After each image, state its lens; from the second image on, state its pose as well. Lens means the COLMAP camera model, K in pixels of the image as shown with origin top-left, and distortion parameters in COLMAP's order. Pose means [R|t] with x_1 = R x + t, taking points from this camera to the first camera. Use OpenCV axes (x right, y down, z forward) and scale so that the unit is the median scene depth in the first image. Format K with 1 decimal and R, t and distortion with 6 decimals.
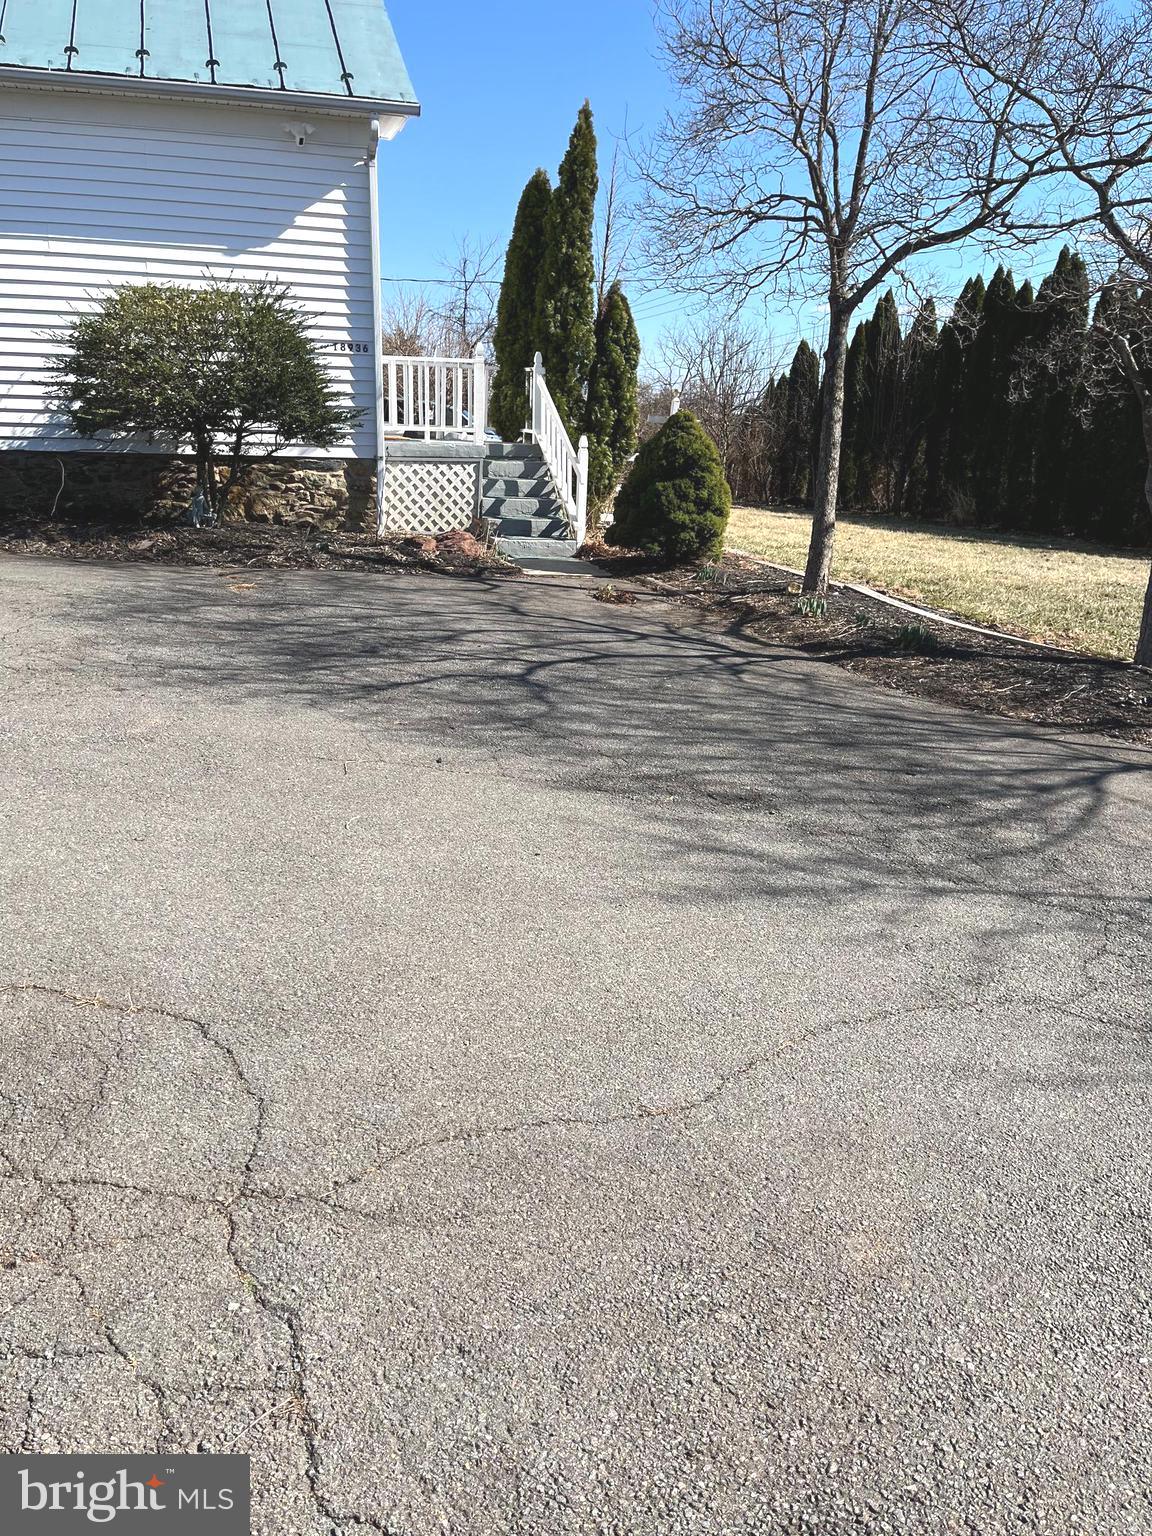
lens RADIAL K [[1146.1, 0, 576.0], [0, 1146.1, 768.0], [0, 0, 1]] dist [0.100989, -0.143586]
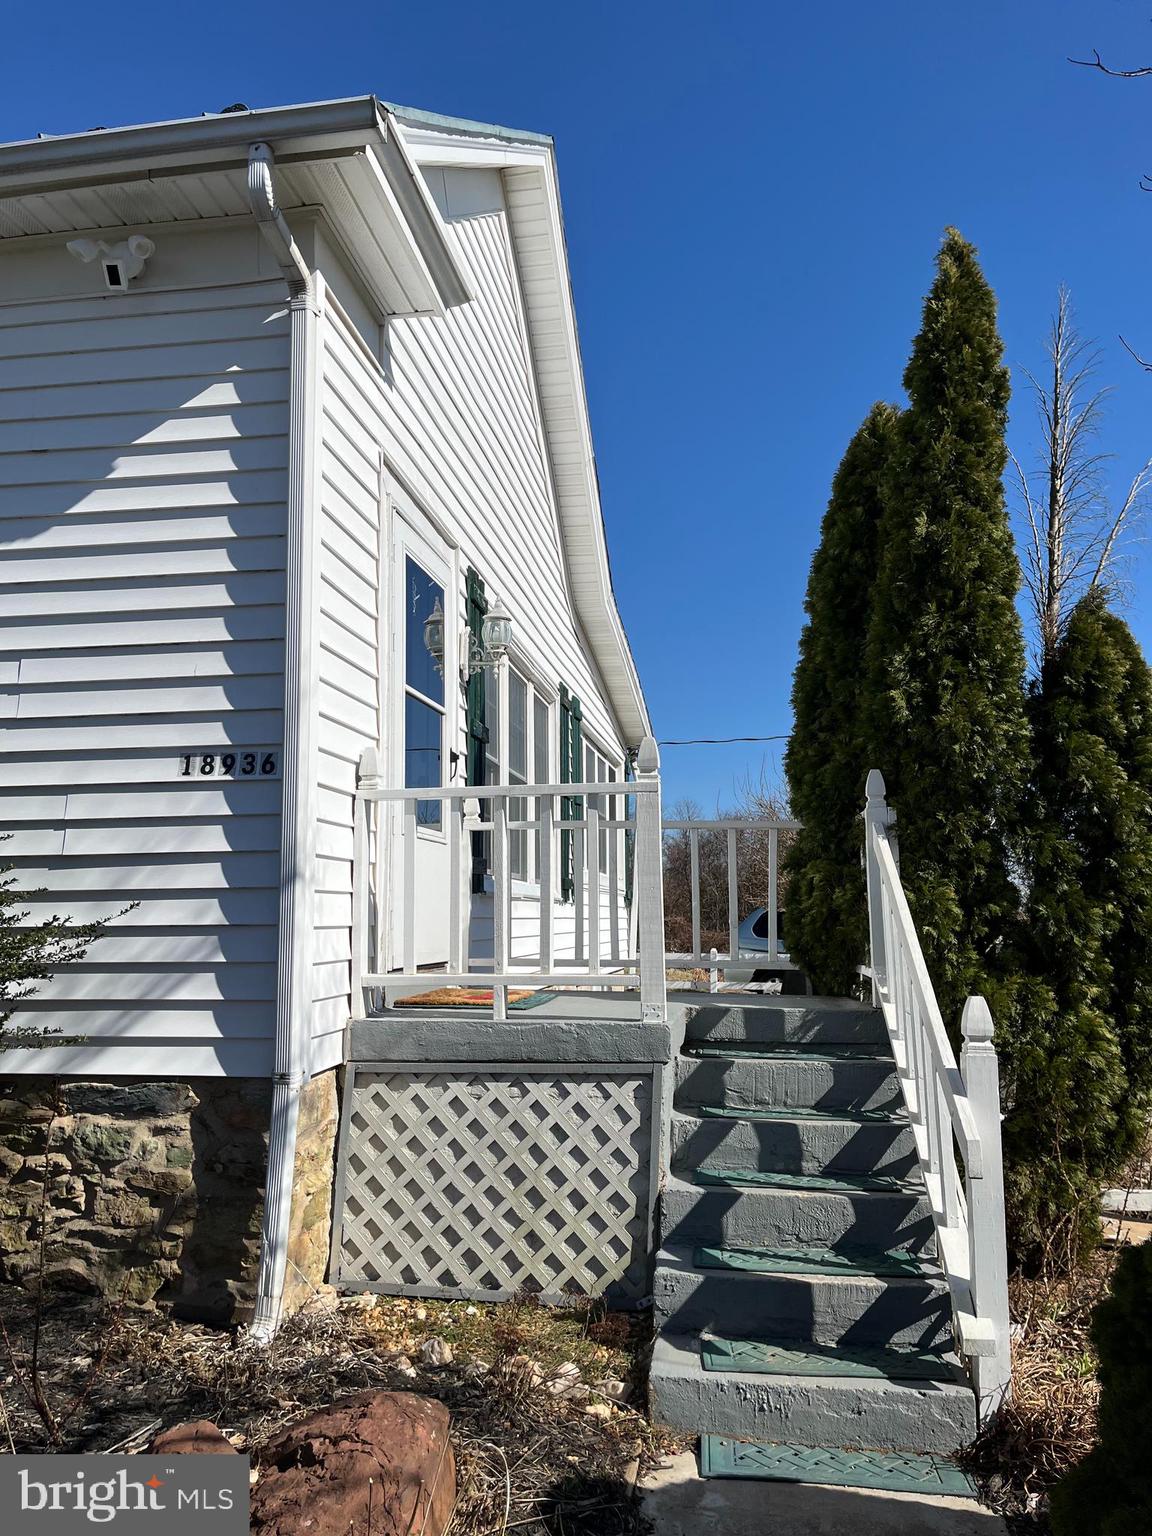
lens RADIAL K [[1158.3, 0, 576.0], [0, 1158.3, 768.0], [0, 0, 1]] dist [0.039617, 0.003946]
pose [[0.899902, -0.086982, -0.427330, 0.044816], [-0.102146, 0.910605, -0.400456, -0.210639], [0.423961, 0.404021, 0.810570, 0.690833]]
